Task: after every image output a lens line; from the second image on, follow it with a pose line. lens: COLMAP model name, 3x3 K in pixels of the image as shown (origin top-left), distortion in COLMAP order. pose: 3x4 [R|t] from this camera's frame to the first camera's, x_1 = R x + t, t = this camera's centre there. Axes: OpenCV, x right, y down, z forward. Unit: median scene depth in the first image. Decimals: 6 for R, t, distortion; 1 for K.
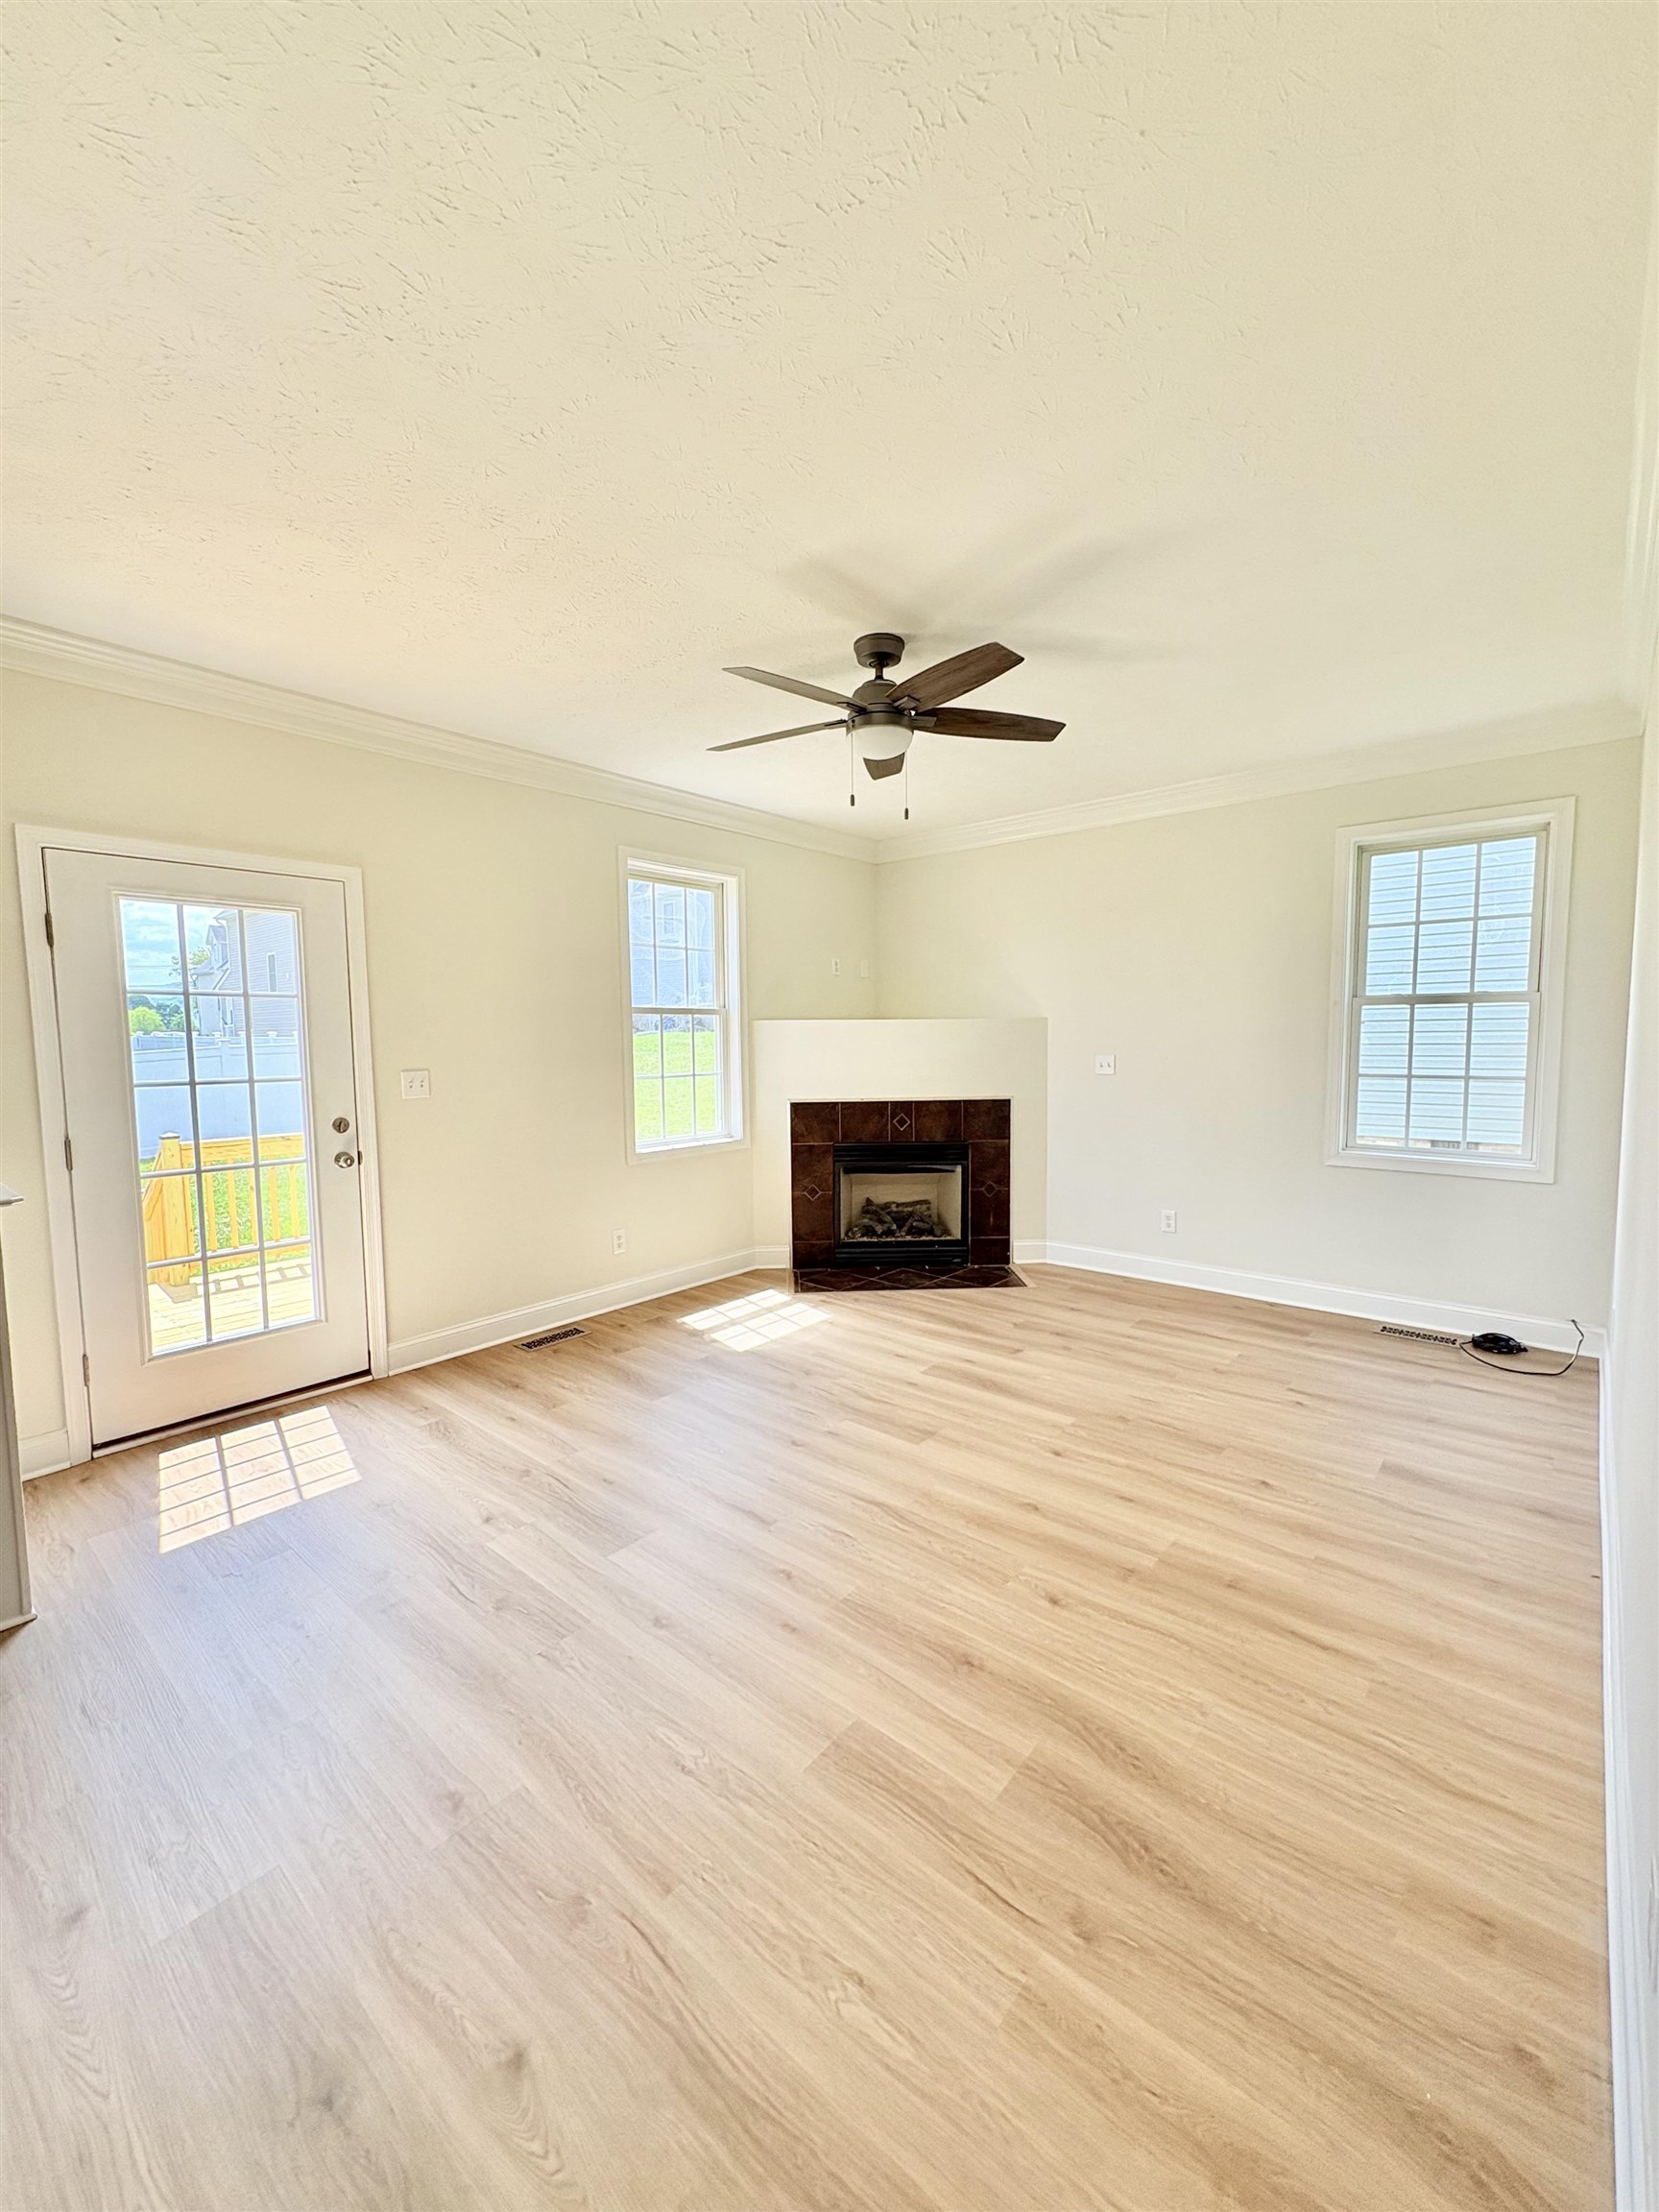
lens RADIAL K [[886.3, 0, 826.5], [0, 886.3, 1117.3], [0, 0, 1]] dist [-0.002311, -0.000278]
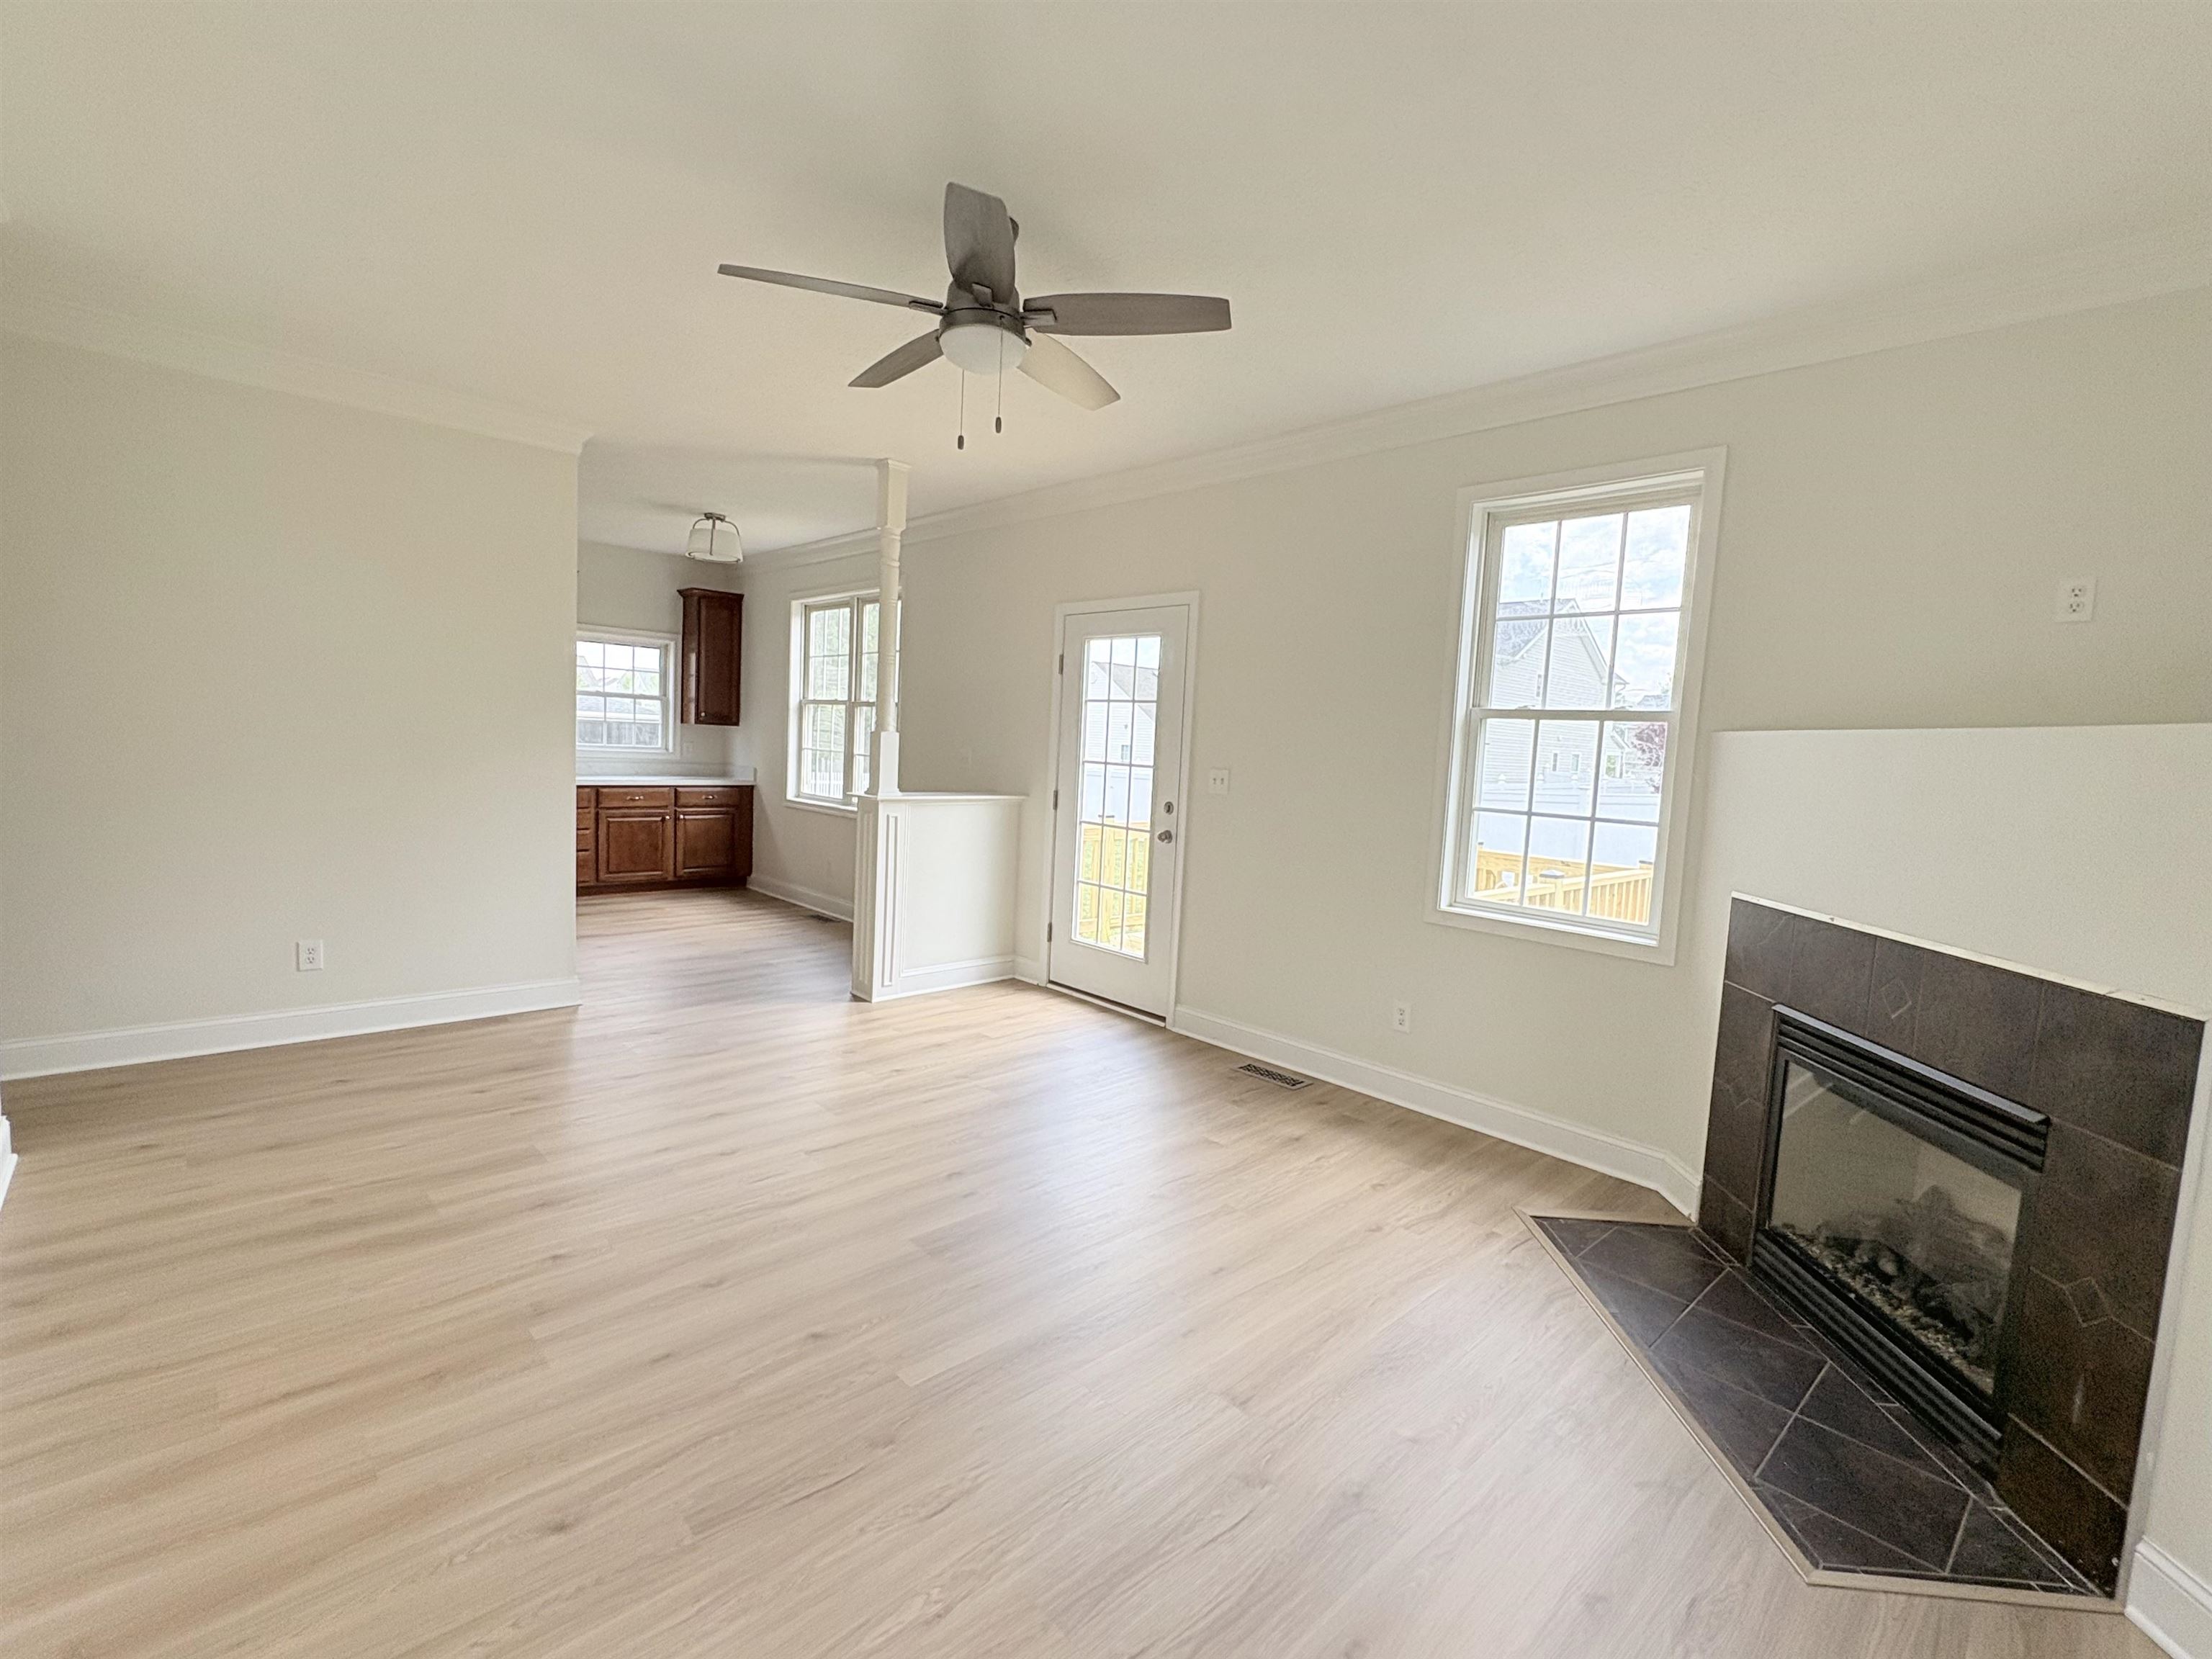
lens RADIAL K [[999.0, 0, 1109.2], [0, 999.0, 829.8], [0, 0, 1]] dist [-0.000765, 0.000152]
pose [[-0.104121, 0.093707, -0.990140, 0.808885], [-0.138343, 0.984509, 0.107722, -0.096924], [0.984896, 0.148195, -0.089545, 1.042963]]
